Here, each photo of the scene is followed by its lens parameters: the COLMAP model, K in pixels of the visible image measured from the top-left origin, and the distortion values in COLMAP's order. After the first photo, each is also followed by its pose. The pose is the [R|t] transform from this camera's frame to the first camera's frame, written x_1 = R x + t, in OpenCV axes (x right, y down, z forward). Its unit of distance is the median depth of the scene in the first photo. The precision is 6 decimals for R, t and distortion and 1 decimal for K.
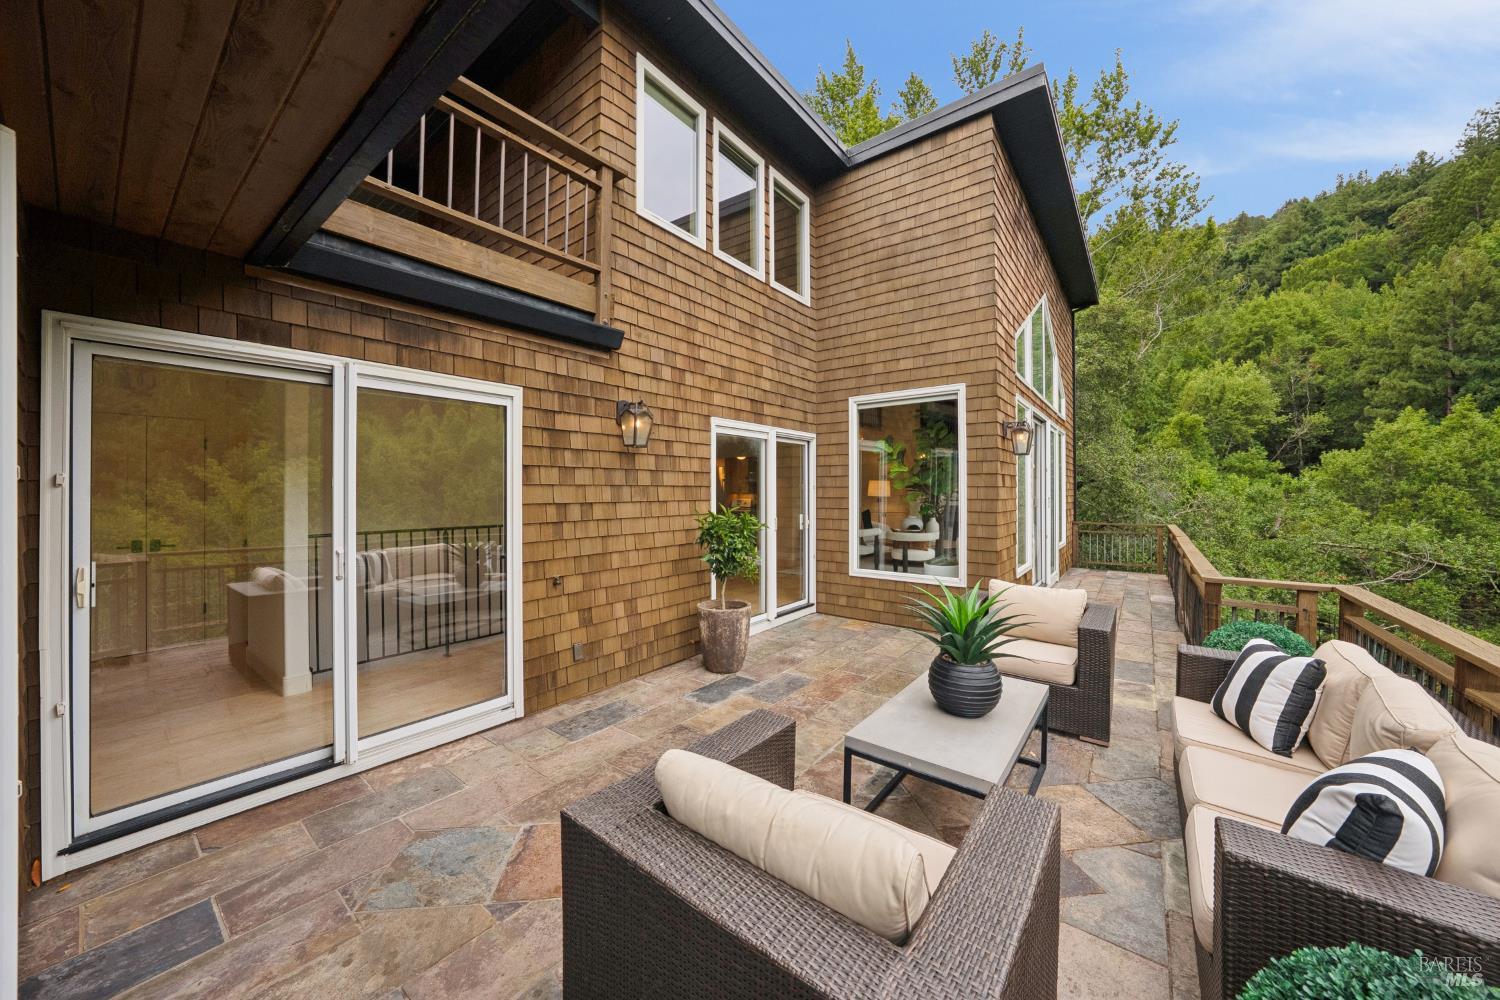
lens RADIAL K [[534.4, 0, 744.3], [0, 534.4, 487.0], [0, 0, 1]] dist [-0.014250, 0.000137]
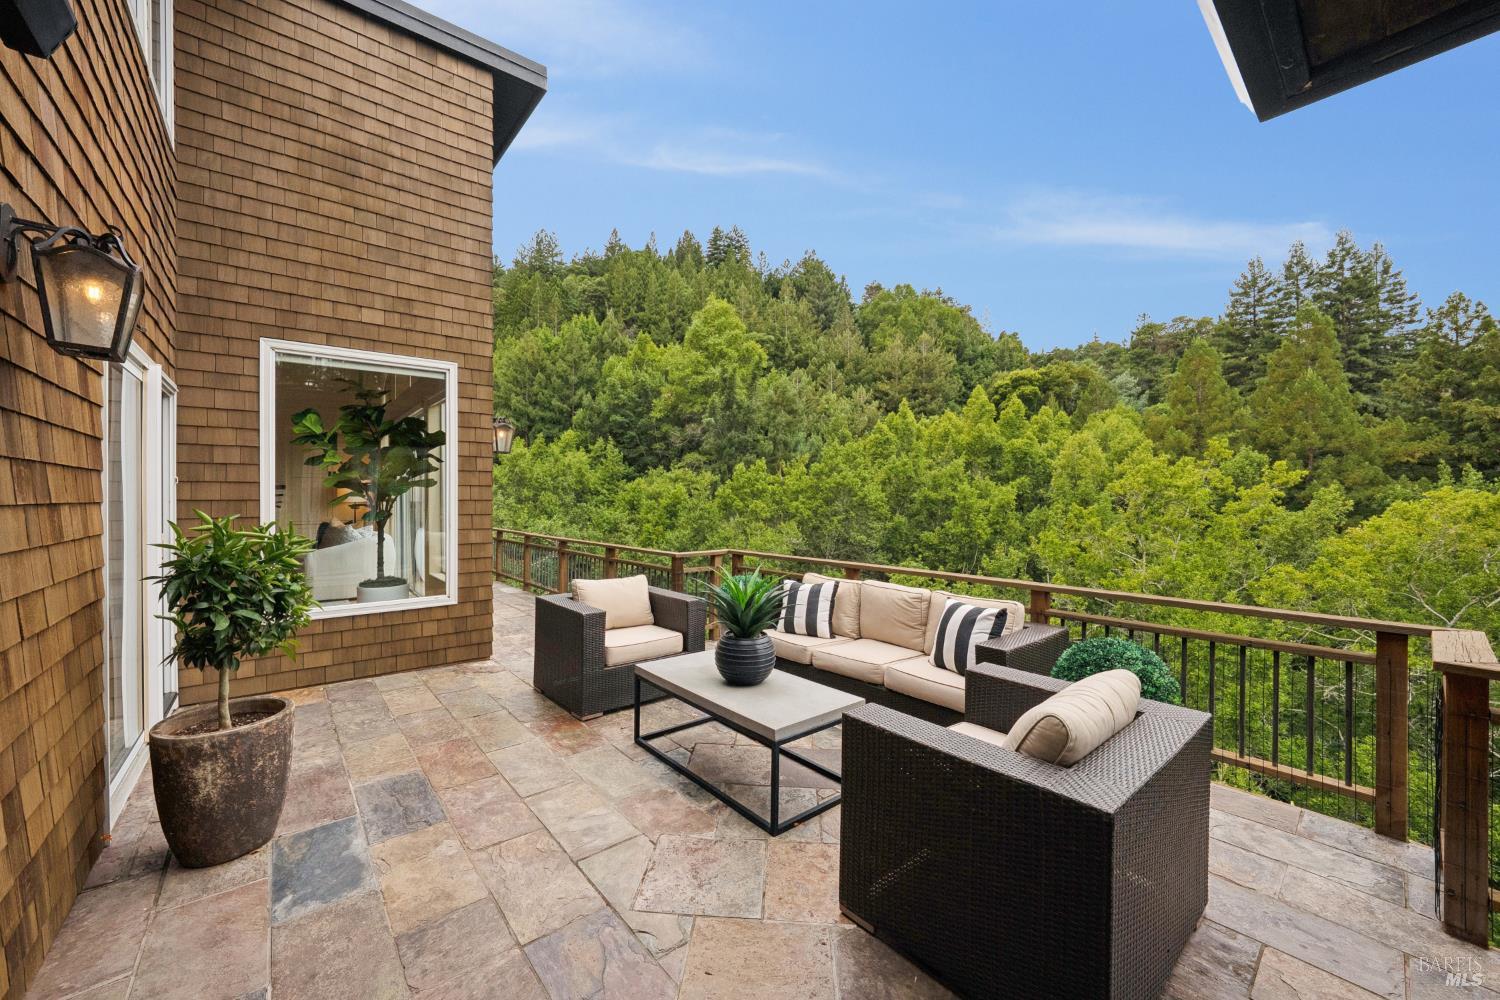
lens RADIAL K [[563.2, 0, 746.4], [0, 563.2, 495.8], [0, 0, 1]] dist [-0.011438, -0.000024]
pose [[0.211624, 0.003186, 0.977346, -0.464080], [-0.006680, 0.999976, -0.001813, 0.018501], [-0.977328, -0.006145, 0.211640, 0.458680]]
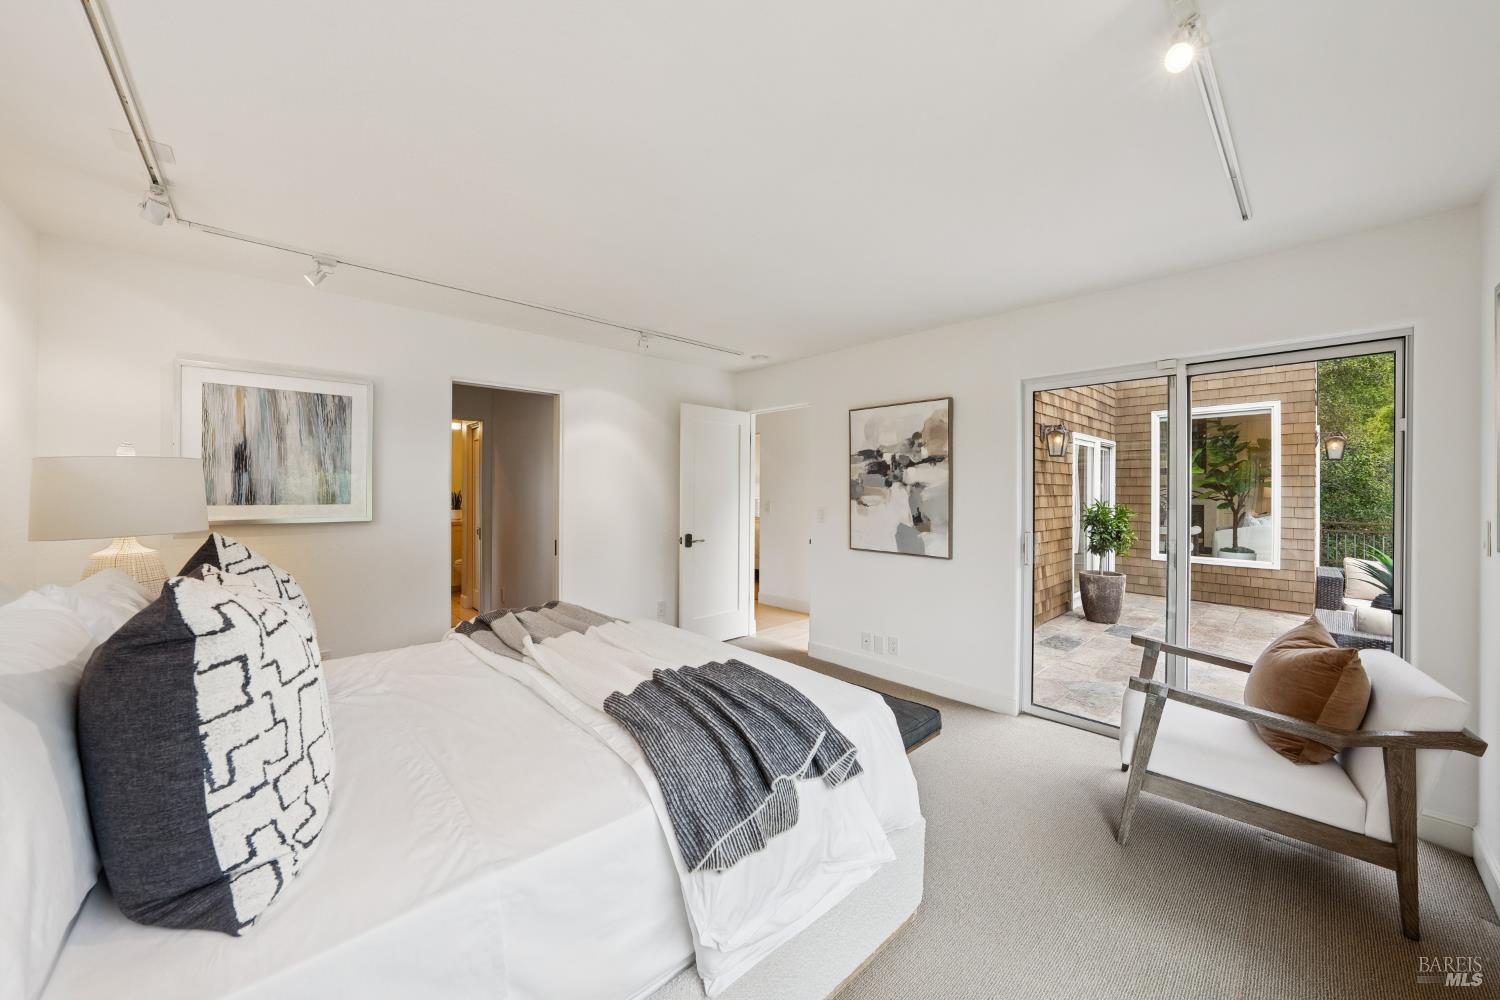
lens RADIAL K [[547.6, 0, 752.2], [0, 547.6, 487.8], [0, 0, 1]] dist [-0.002334, -0.000067]
pose [[0.988961, 0.005673, -0.148067, -0.751132], [-0.005080, 0.999977, 0.004381, 0.004363], [0.148089, -0.003581, 0.988968, -0.519257]]
